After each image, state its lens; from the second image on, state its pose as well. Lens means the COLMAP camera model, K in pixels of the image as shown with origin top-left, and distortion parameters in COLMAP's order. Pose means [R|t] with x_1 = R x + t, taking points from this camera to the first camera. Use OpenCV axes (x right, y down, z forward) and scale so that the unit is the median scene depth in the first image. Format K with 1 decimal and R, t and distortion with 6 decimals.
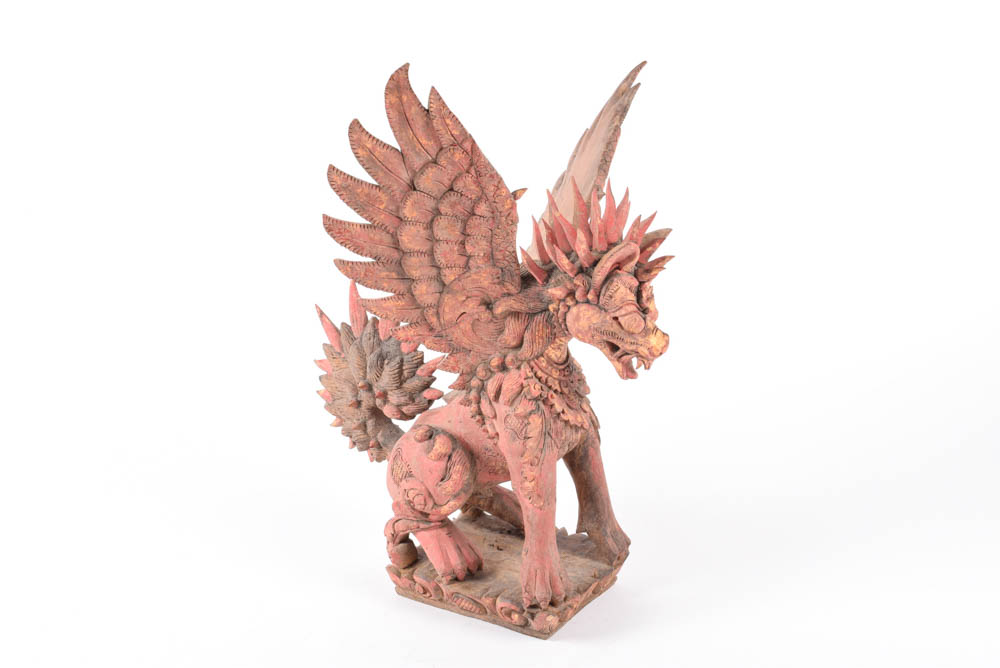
lens RADIAL K [[1171.8, 0, 500.0], [0, 1171.8, 334.0], [0, 0, 1]] dist [-0.063227, -0.006127]
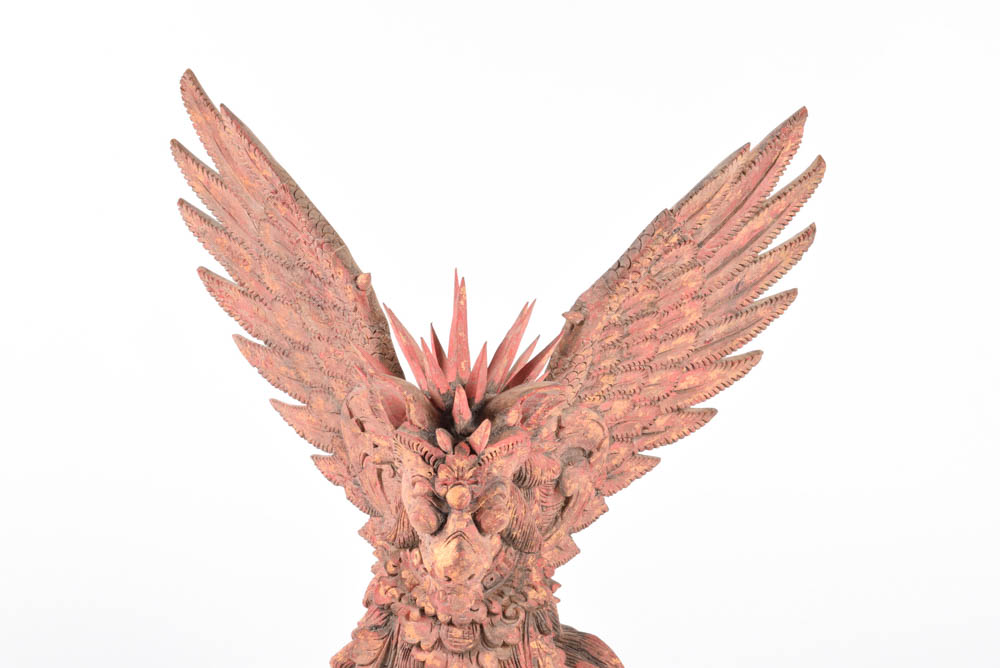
lens RADIAL K [[2278.0, 0, 500.0], [0, 2278.0, 334.0], [0, 0, 1]] dist [0.085338, 0.146056]
pose [[0.495286, 0.155339, -0.854729, 1.096559], [-0.254437, 0.966677, 0.028247, -0.139596], [0.830634, 0.203484, 0.518306, 0.391940]]
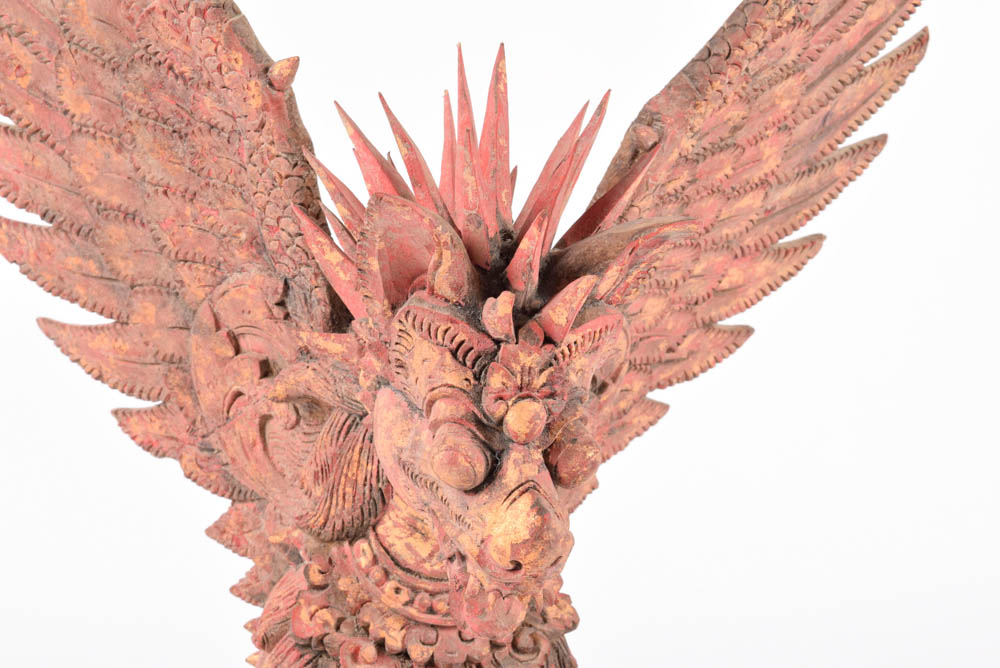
lens RADIAL K [[2278.0, 0, 500.0], [0, 2278.0, 334.0], [0, 0, 1]] dist [0.085338, 0.146056]
pose [[0.716613, 0.101992, -0.689973, 0.557231], [-0.233393, 0.967287, -0.099420, 0.018274], [0.657262, 0.232280, 0.716975, 0.514845]]
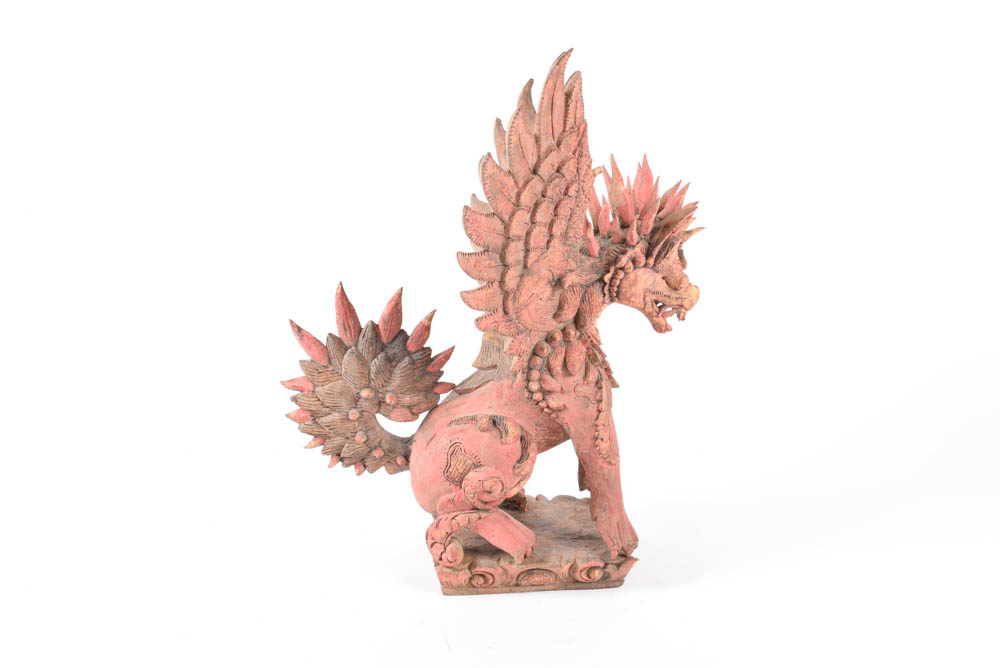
lens RADIAL K [[1171.8, 0, 500.0], [0, 1171.8, 334.0], [0, 0, 1]] dist [-0.063227, -0.006127]
pose [[0.810184, -0.149685, 0.566741, -0.652226], [0.158500, 0.986772, 0.034039, -0.022991], [-0.564340, 0.062250, 0.823192, 0.169989]]
